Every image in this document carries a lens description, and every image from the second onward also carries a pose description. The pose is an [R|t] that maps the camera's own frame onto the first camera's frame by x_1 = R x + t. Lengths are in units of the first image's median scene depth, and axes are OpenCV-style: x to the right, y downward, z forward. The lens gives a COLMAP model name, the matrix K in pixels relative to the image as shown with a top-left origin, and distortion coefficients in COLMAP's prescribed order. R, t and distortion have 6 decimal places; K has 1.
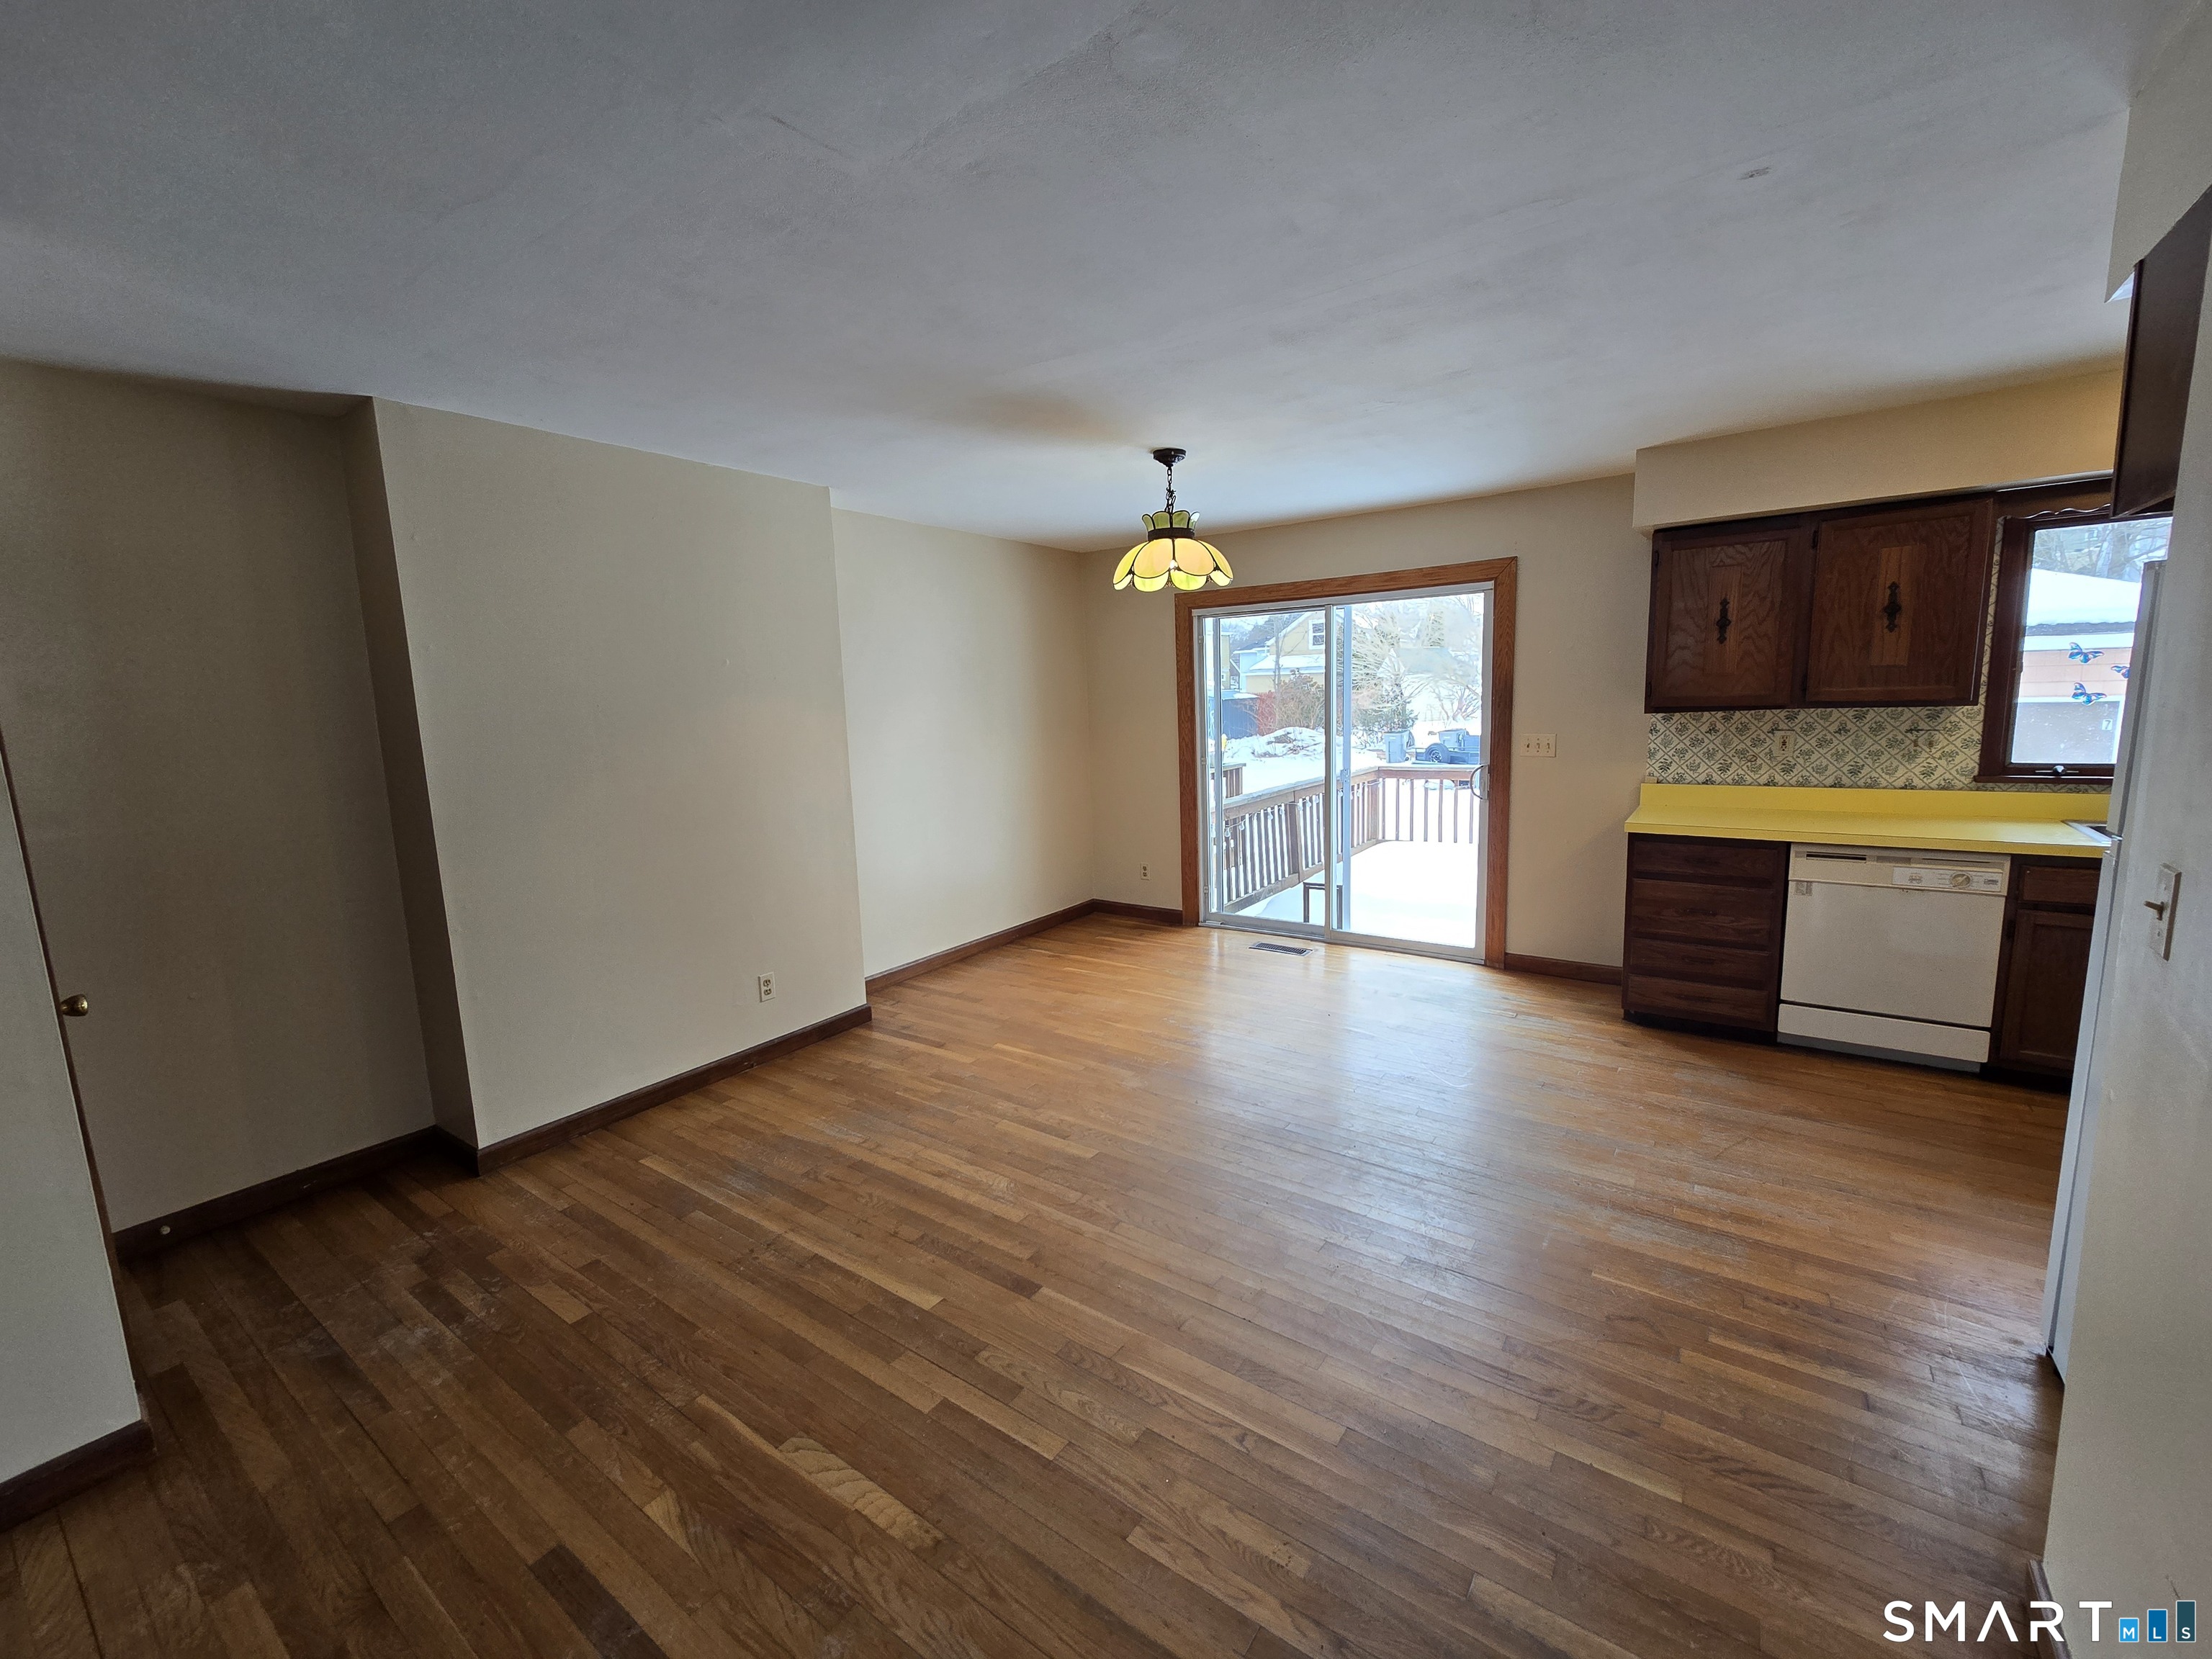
lens RADIAL K [[894.3, 0, 1111.0], [0, 894.3, 824.9], [0, 0, 1]] dist [0.000072, -0.000104]
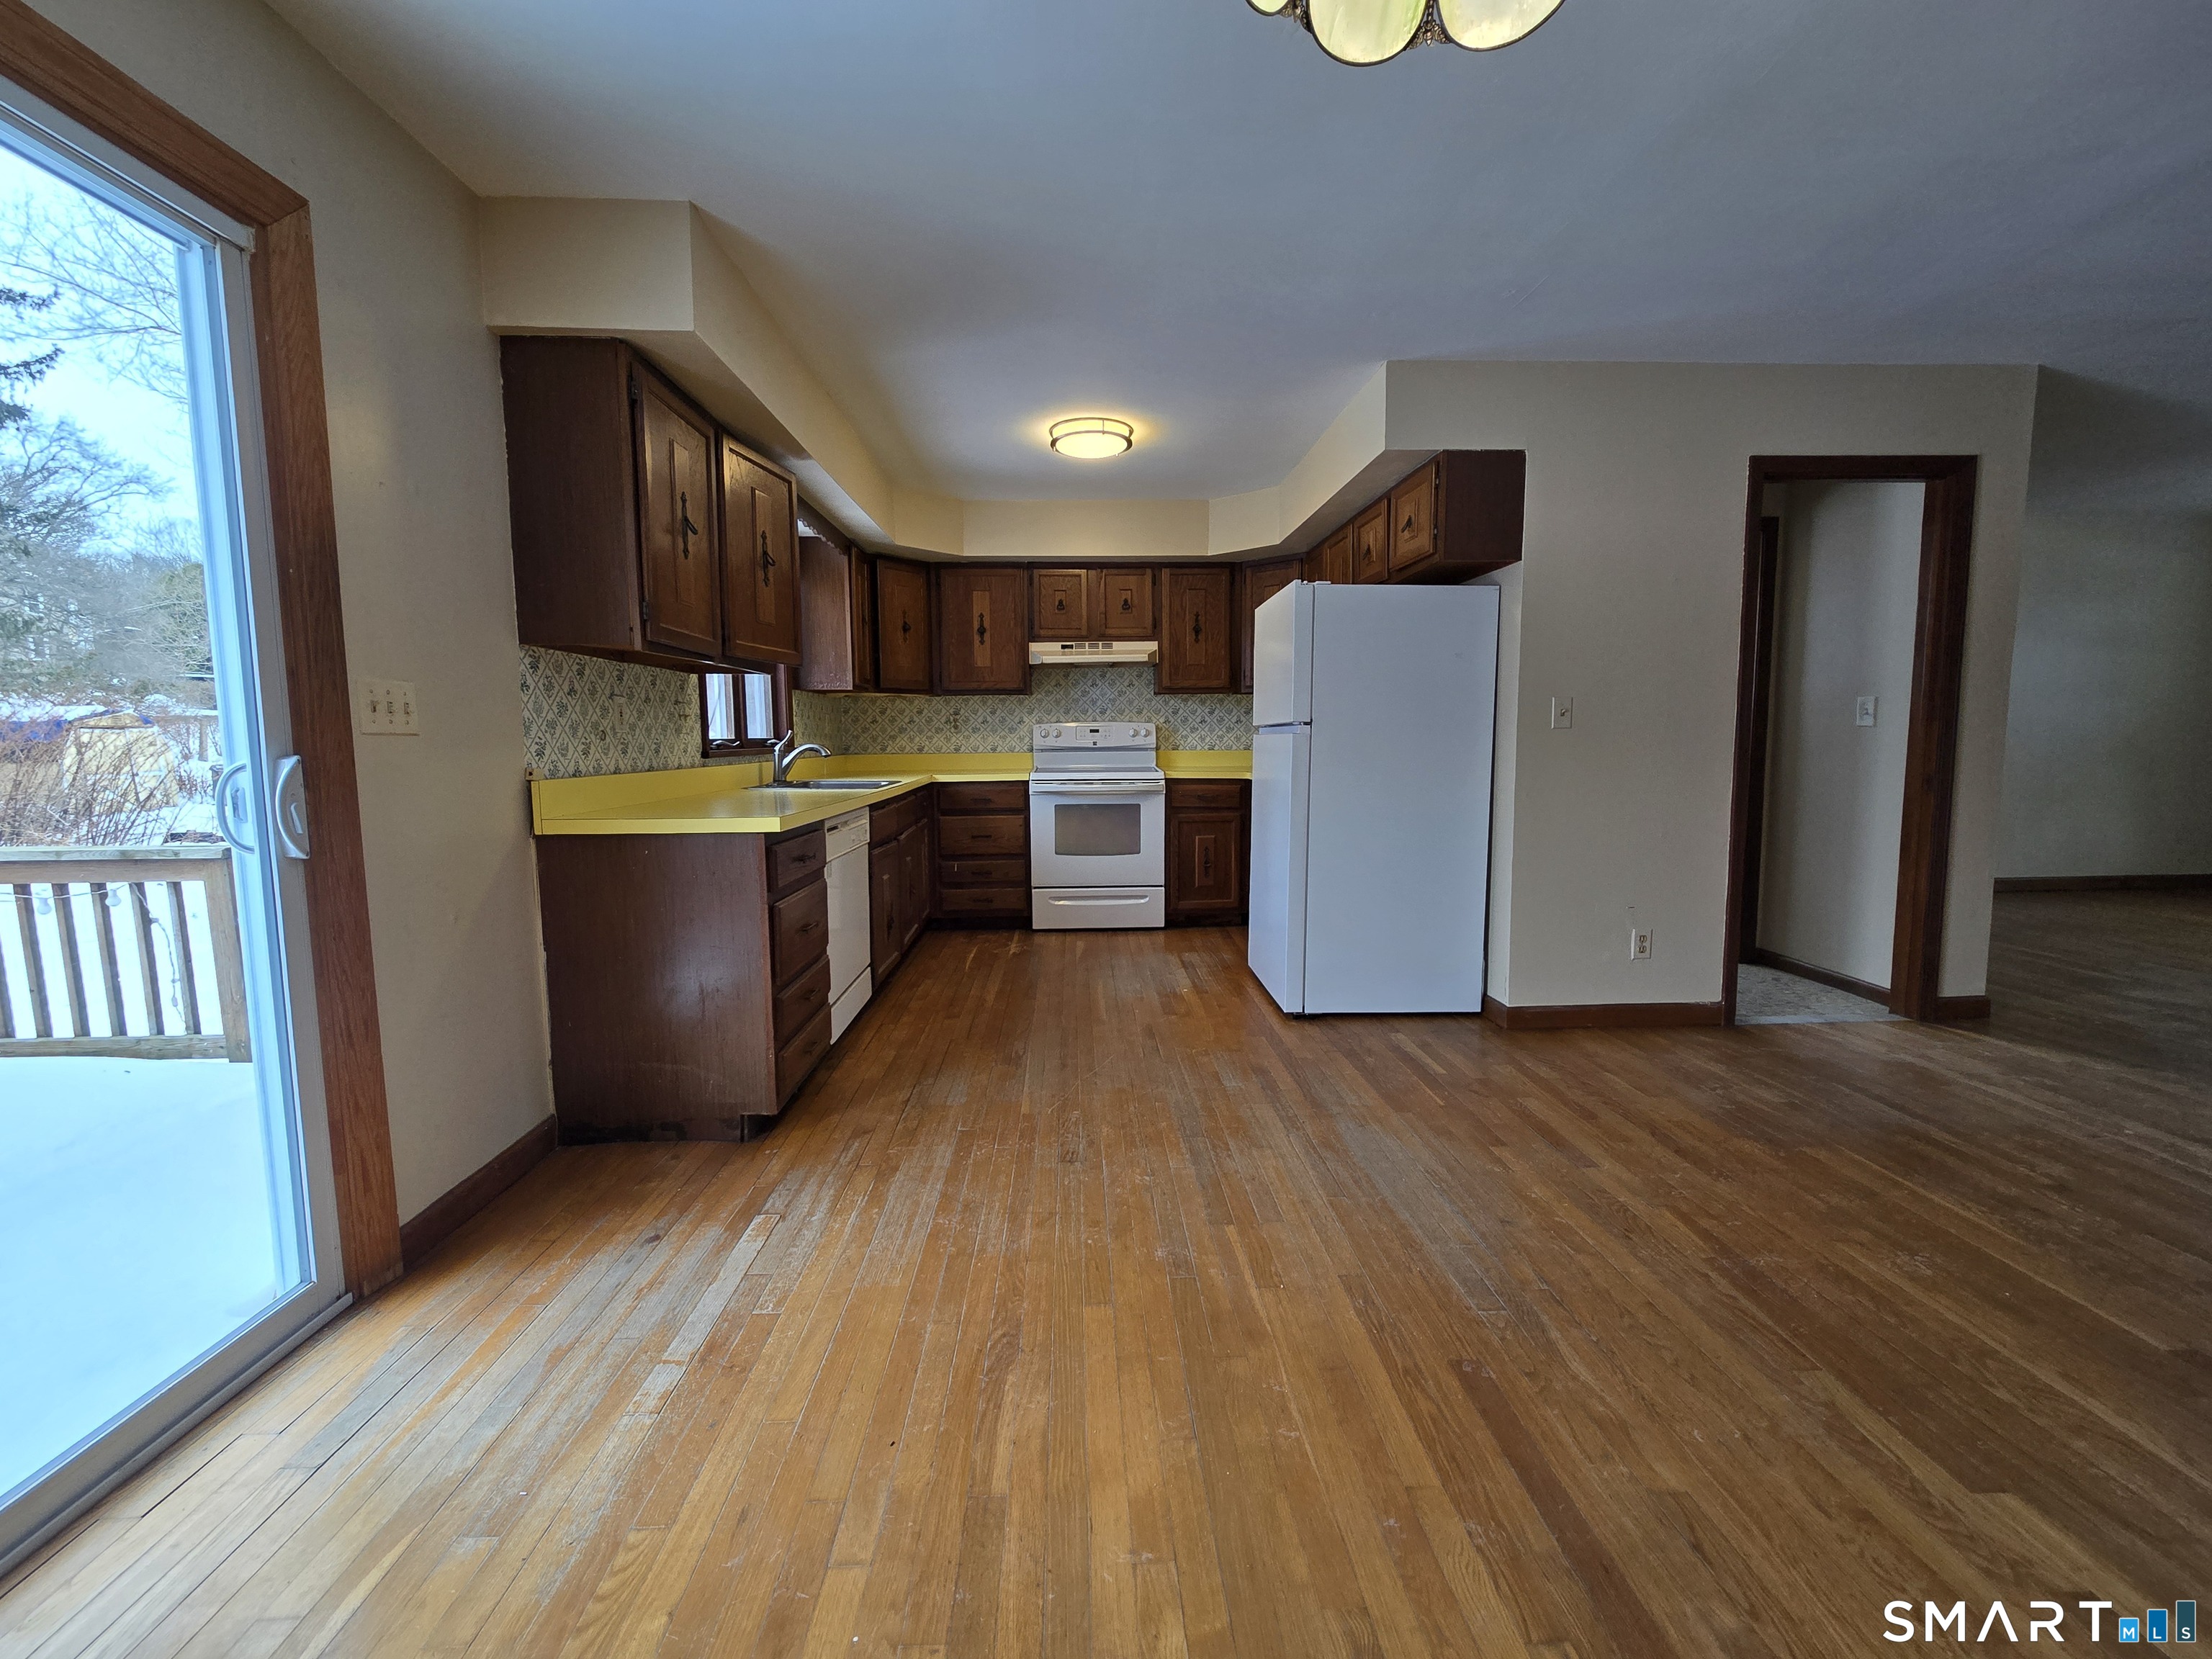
lens RADIAL K [[894.3, 0, 1111.0], [0, 894.3, 824.9], [0, 0, 1]] dist [0.000072, -0.000104]
pose [[-0.605979, -0.042673, 0.794336, -0.065117], [0.139676, 0.977338, 0.159060, -0.059420], [-0.783122, 0.207337, -0.586286, 1.074957]]
